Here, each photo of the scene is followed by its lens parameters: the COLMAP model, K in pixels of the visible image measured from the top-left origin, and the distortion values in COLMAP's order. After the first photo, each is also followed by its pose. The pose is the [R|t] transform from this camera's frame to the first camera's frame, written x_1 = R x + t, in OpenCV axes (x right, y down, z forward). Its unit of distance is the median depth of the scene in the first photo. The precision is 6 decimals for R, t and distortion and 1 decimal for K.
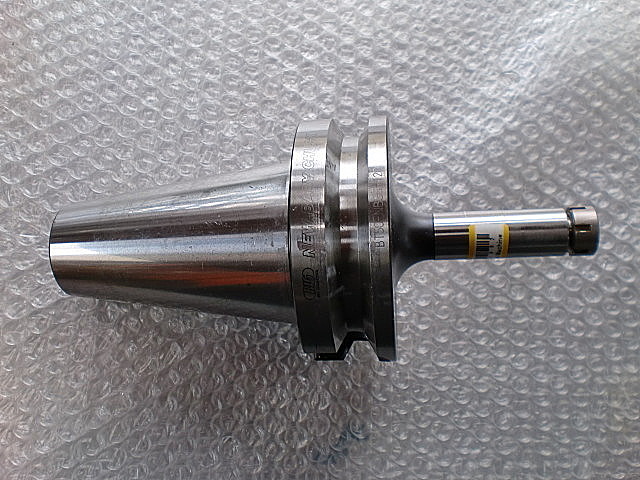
lens RADIAL K [[647.8, 0, 320.0], [0, 647.8, 240.0], [0, 0, 1]] dist [0.044602, -0.161565]
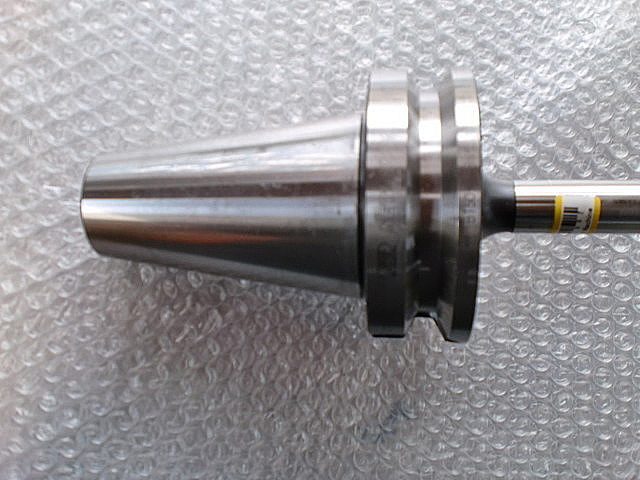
lens RADIAL K [[647.8, 0, 320.0], [0, 647.8, 240.0], [0, 0, 1]] dist [0.044602, -0.161565]
pose [[0.999410, 0.032760, 0.010274, -0.084122], [-0.033518, 0.995795, 0.085258, -0.022430], [-0.007438, -0.085552, 0.996306, 0.092009]]
